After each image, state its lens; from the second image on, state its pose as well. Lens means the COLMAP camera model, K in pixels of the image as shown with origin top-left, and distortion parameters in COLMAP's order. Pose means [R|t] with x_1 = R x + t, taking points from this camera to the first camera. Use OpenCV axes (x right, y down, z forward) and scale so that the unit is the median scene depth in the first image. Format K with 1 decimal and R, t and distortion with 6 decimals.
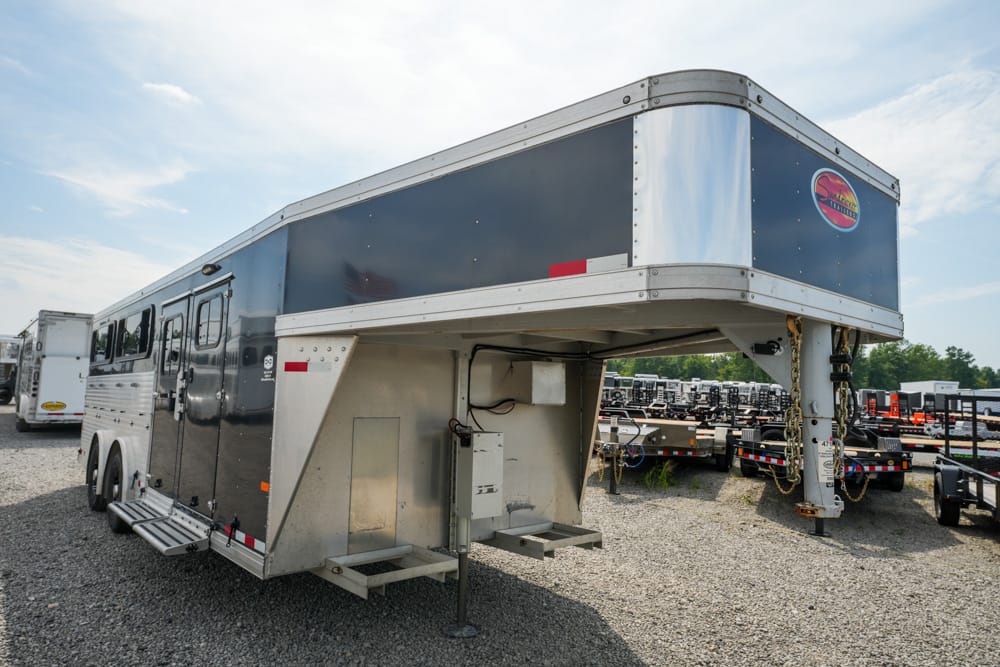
lens RADIAL K [[620.2, 0, 501.4], [0, 620.2, 349.7], [0, 0, 1]] dist [0.009005, 0.002324]
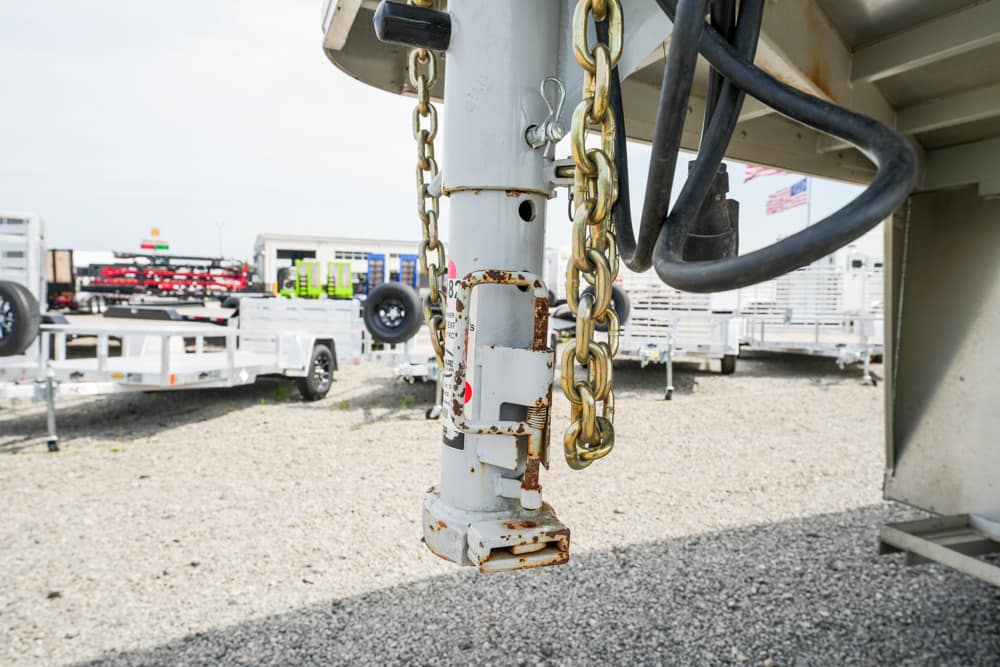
lens RADIAL K [[620.2, 0, 501.4], [0, 620.2, 349.7], [0, 0, 1]] dist [0.009005, 0.002324]
pose [[-0.356719, 0.048715, -0.932941, 0.445524], [0.052023, 0.998126, 0.032227, 0.096691], [0.932762, -0.037038, -0.358585, 0.668766]]
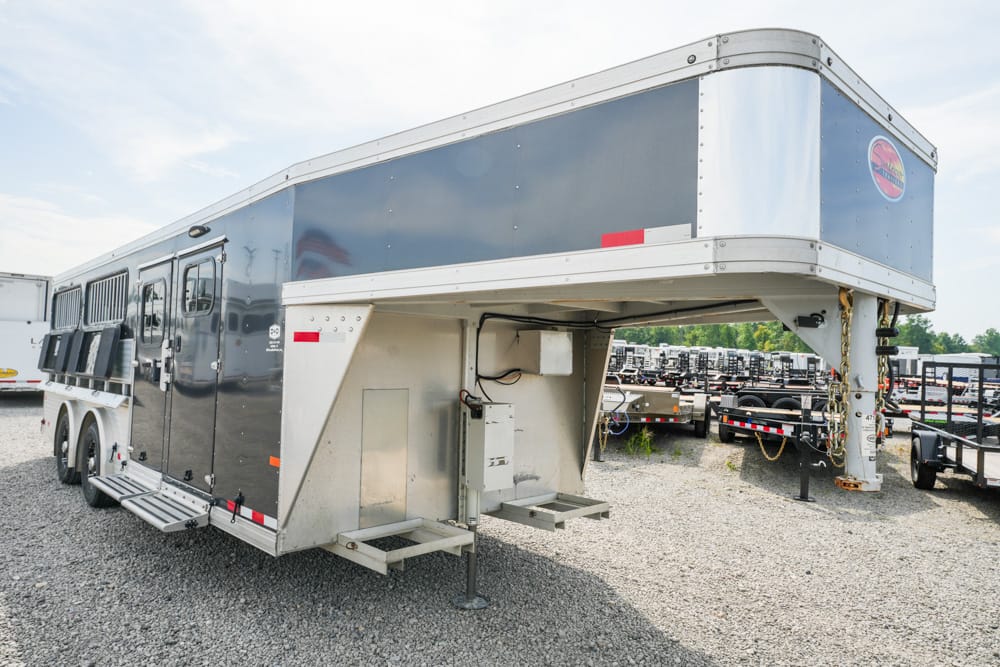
lens RADIAL K [[631.5, 0, 499.2], [0, 631.5, 350.0], [0, 0, 1]] dist [0.011231, 0.001912]
pose [[0.998707, 0.000630, 0.050829, -0.069419], [-0.003520, 0.998380, 0.056781, -0.006984], [-0.050711, -0.056887, 0.997092, 0.013984]]
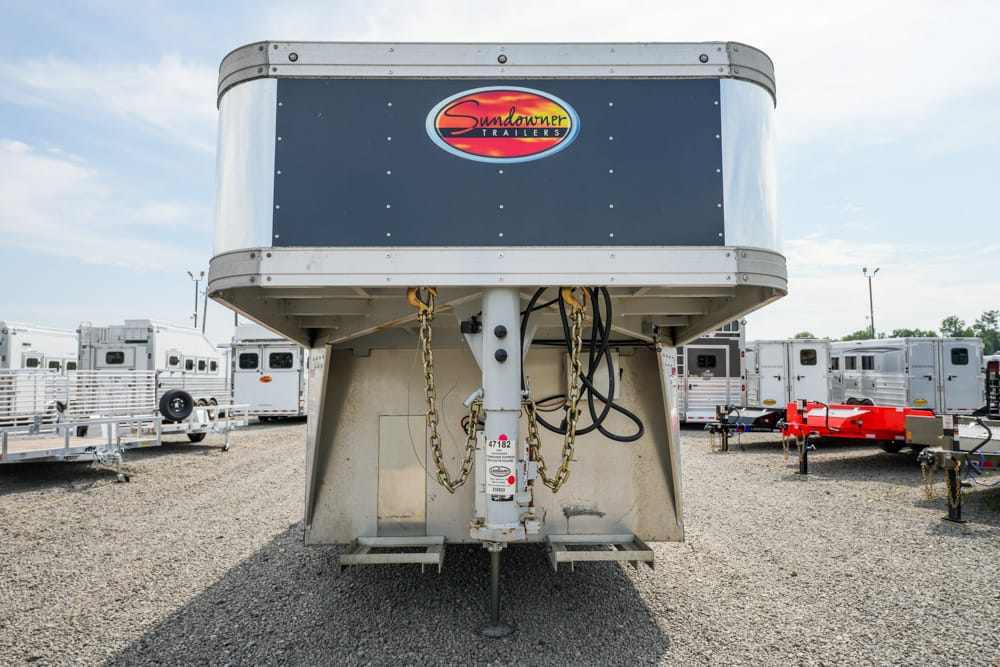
lens RADIAL K [[631.5, 0, 499.2], [0, 631.5, 350.0], [0, 0, 1]] dist [0.011231, 0.001912]
pose [[0.773671, -0.070425, -0.629662, 0.588132], [0.071936, 0.997141, -0.023138, 0.031100], [0.629491, -0.027394, 0.776525, 0.228174]]
